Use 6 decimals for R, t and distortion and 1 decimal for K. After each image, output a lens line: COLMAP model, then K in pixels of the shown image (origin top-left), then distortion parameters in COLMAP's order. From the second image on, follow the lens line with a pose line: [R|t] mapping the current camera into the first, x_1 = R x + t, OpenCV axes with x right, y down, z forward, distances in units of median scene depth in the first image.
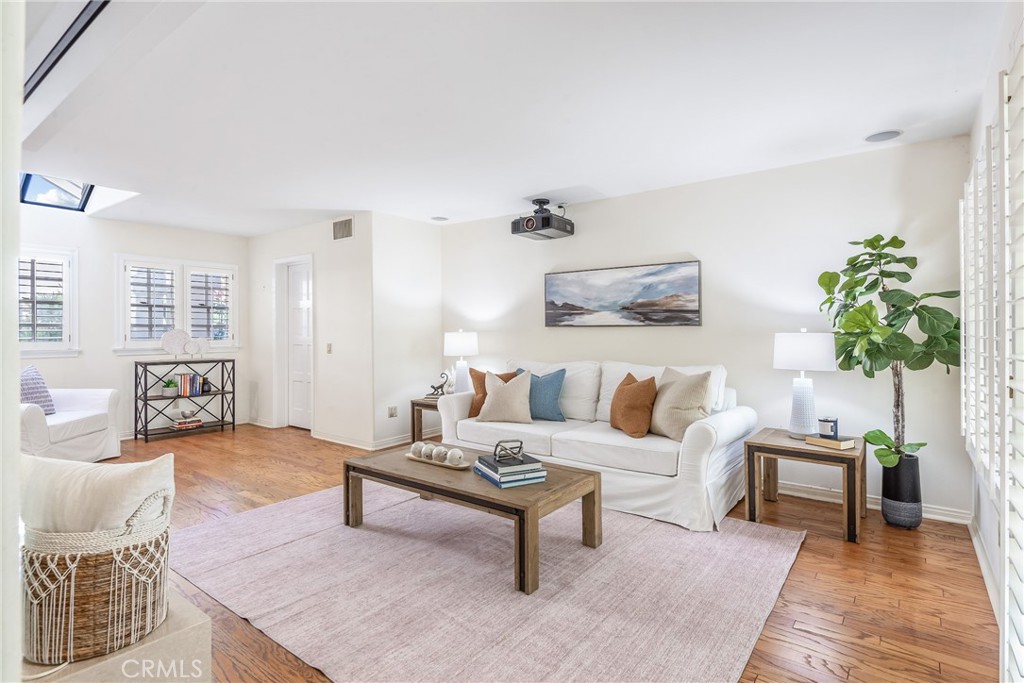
lens RADIAL K [[522.8, 0, 512.0], [0, 522.8, 339.4], [0, 0, 1]] dist [0.016360, -0.000795]
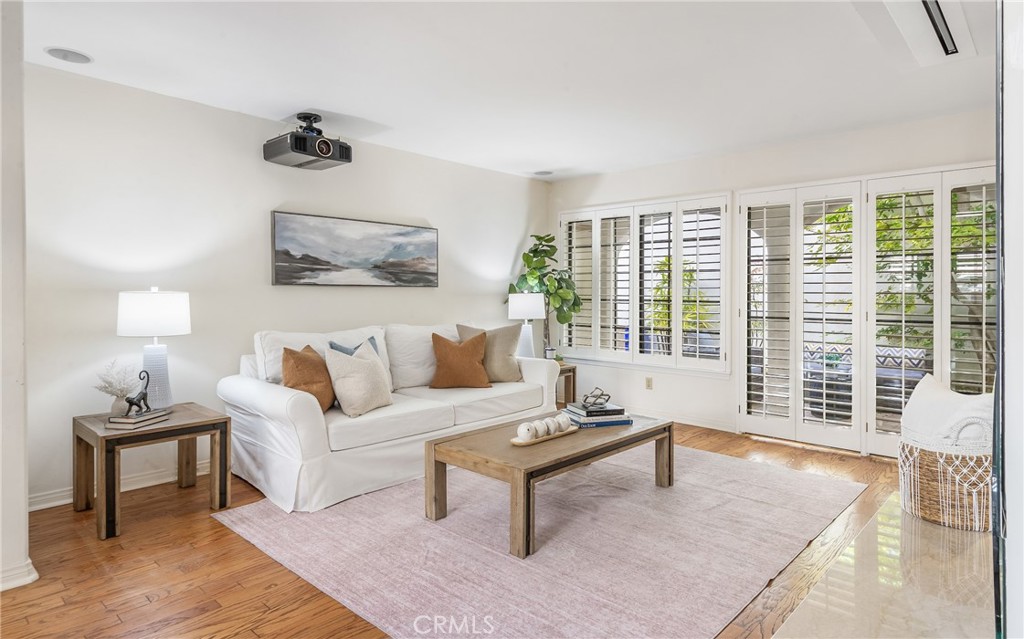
lens RADIAL K [[581.3, 0, 549.9], [0, 581.3, 288.8], [0, 0, 1]] dist [0.032892, 0.000581]
pose [[0.056864, 0.009031, 0.998341, -0.779095], [0.010703, 0.999896, -0.009655, -0.007737], [-0.998325, 0.011234, 0.056762, 0.631233]]
